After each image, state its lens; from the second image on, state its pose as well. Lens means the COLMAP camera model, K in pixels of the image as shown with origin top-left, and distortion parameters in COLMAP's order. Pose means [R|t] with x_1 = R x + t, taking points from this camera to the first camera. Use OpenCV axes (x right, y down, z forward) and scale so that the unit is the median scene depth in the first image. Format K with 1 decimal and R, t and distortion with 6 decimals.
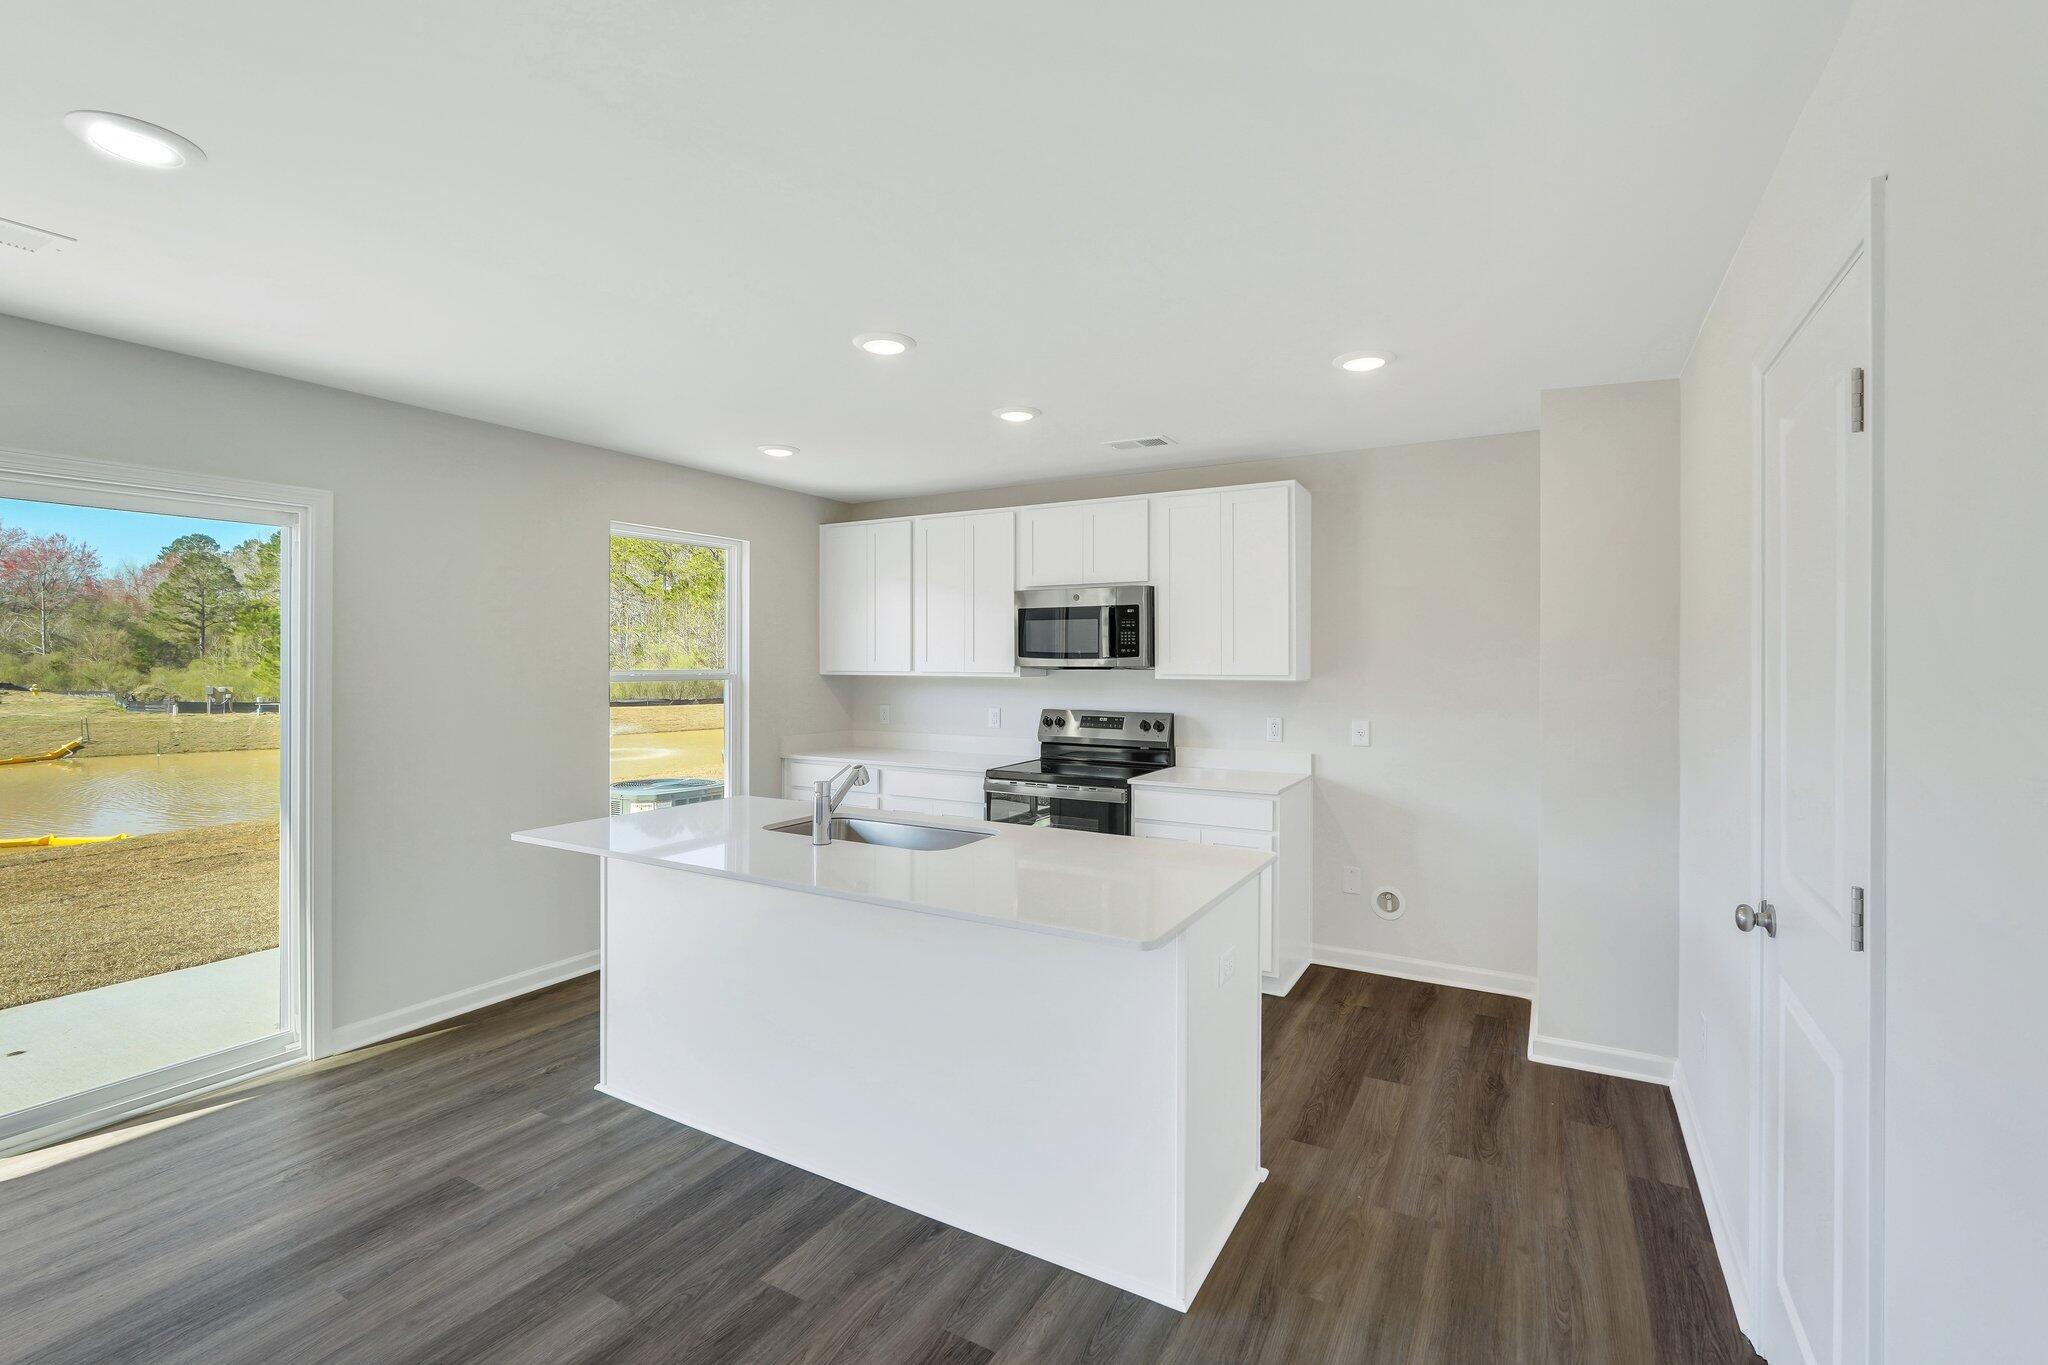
lens RADIAL K [[926.1, 0, 1024.0], [0, 926.1, 682.5], [0, 0, 1]] dist [0.000834, 0.000465]
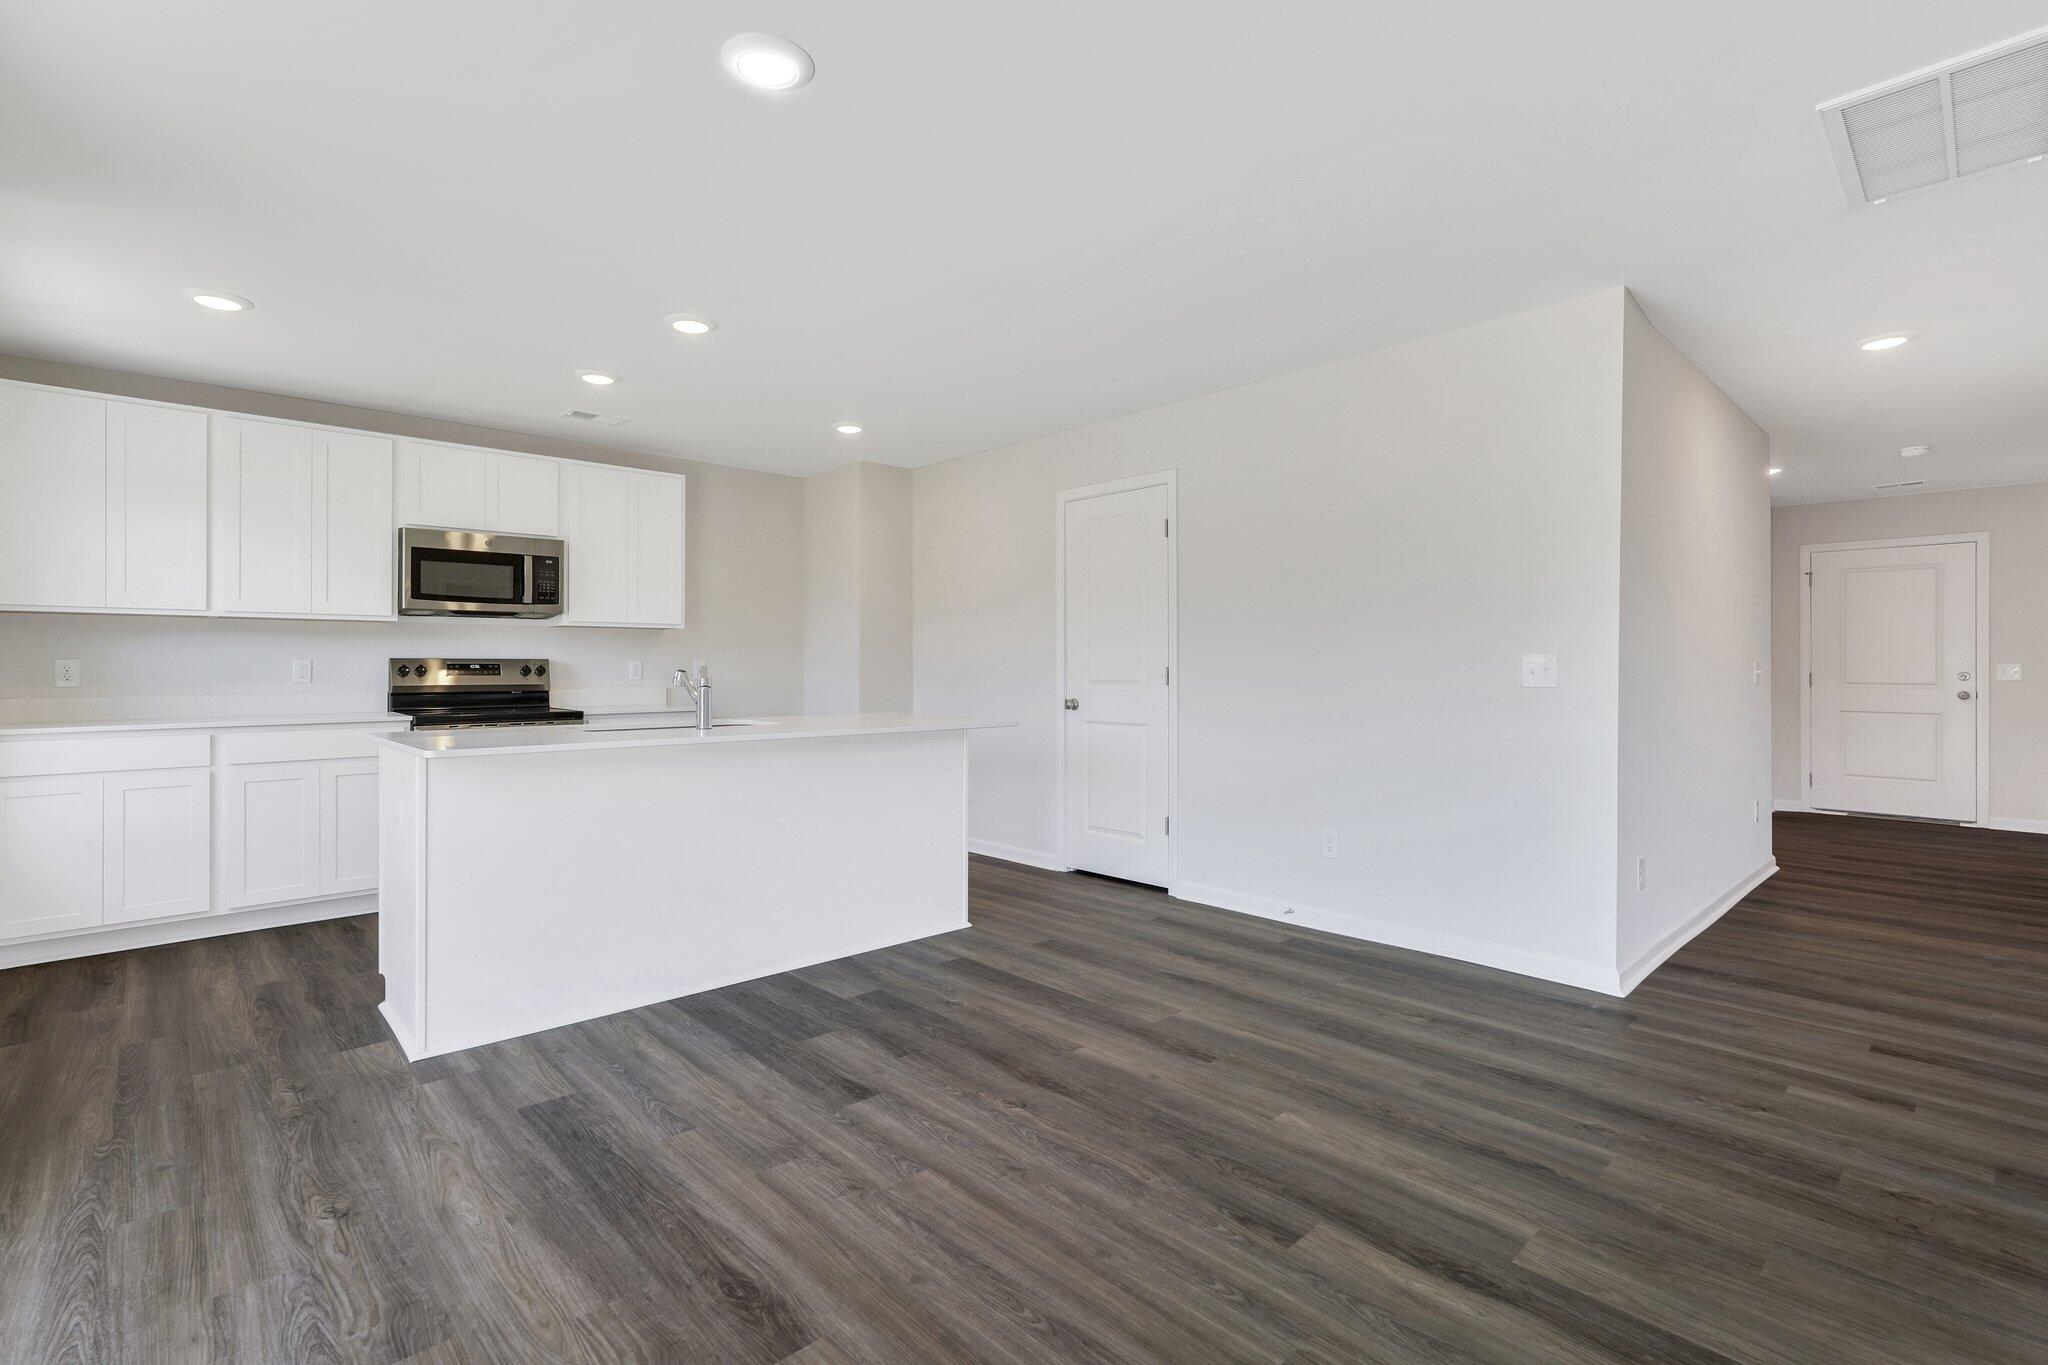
lens RADIAL K [[926.1, 0, 1024.0], [0, 926.1, 682.5], [0, 0, 1]] dist [0.000834, 0.000465]
pose [[0.298439, -0.023620, 0.954136, -0.797826], [0.034074, 0.999320, 0.014081, 0.072589], [-0.953820, 0.028309, 0.299041, 0.148719]]
